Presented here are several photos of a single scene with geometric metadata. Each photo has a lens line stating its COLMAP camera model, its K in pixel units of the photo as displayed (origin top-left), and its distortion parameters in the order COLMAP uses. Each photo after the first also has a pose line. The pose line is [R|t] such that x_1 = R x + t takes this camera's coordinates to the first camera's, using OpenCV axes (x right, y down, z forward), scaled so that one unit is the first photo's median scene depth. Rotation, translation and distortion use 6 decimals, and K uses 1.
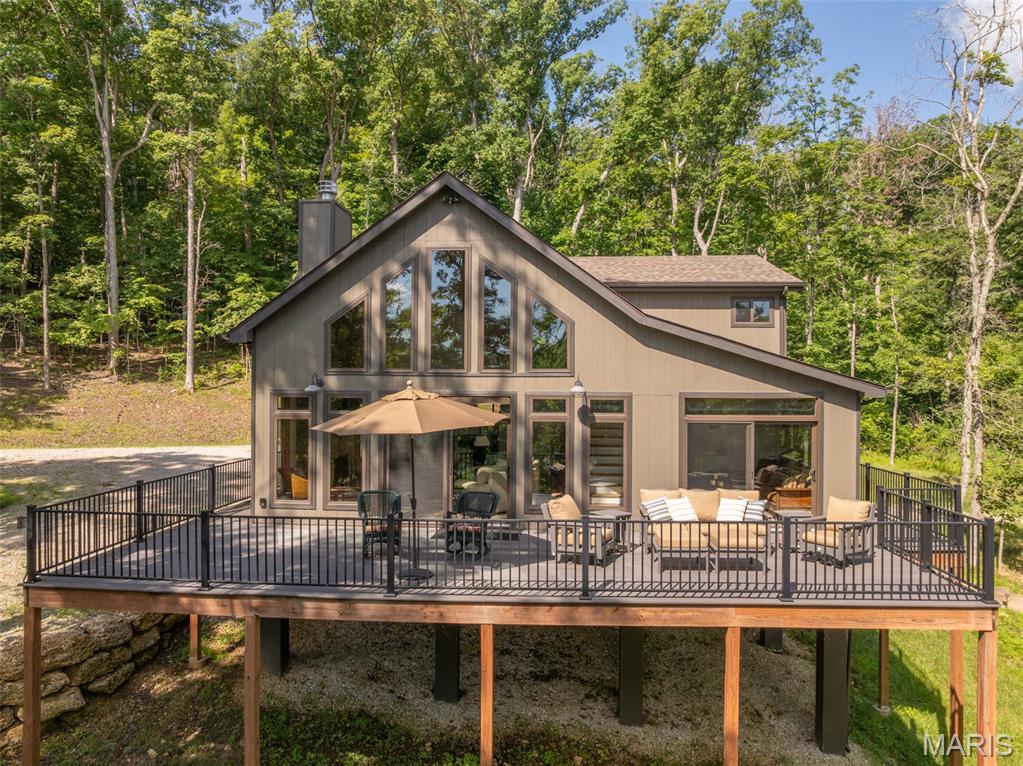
lens RADIAL K [[716.2, 0, 517.4], [0, 716.2, 381.2], [0, 0, 1]] dist [-0.050933, 0.008618]
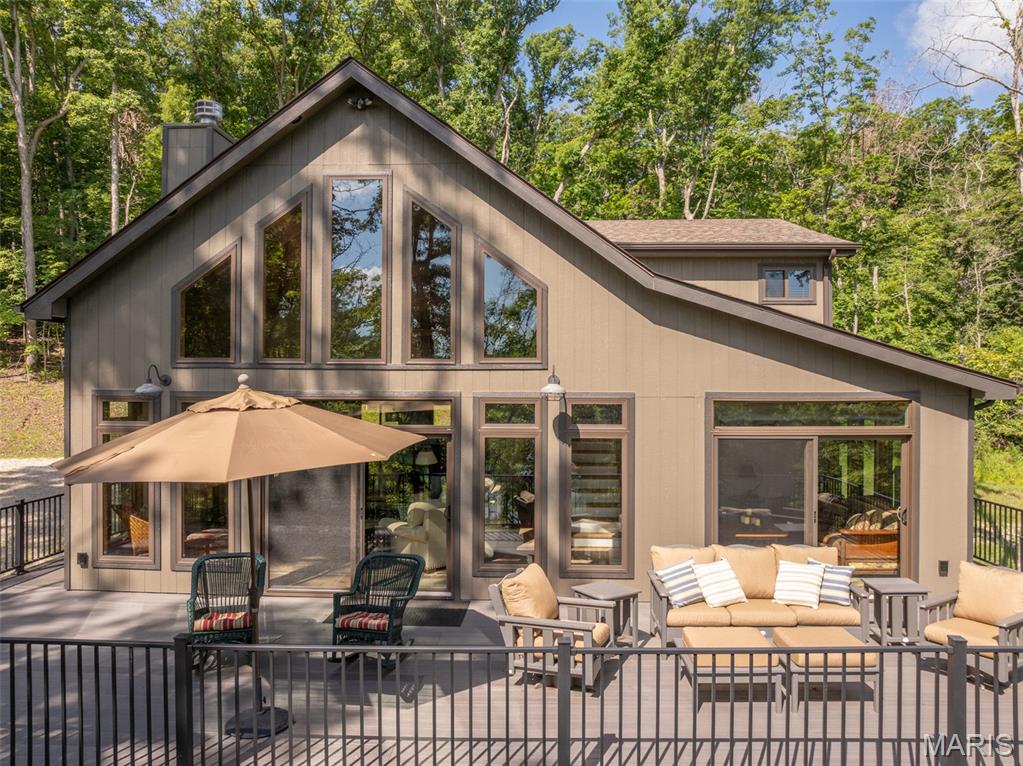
lens RADIAL K [[716.2, 0, 509.0], [0, 716.2, 382.0], [0, 0, 1]] dist [-0.050933, 0.008618]
pose [[0.999863, -0.002956, 0.016272, 0.012817], [0.002894, 0.999988, 0.003883, 0.000894], [-0.016283, -0.003836, 0.999860, 0.132290]]
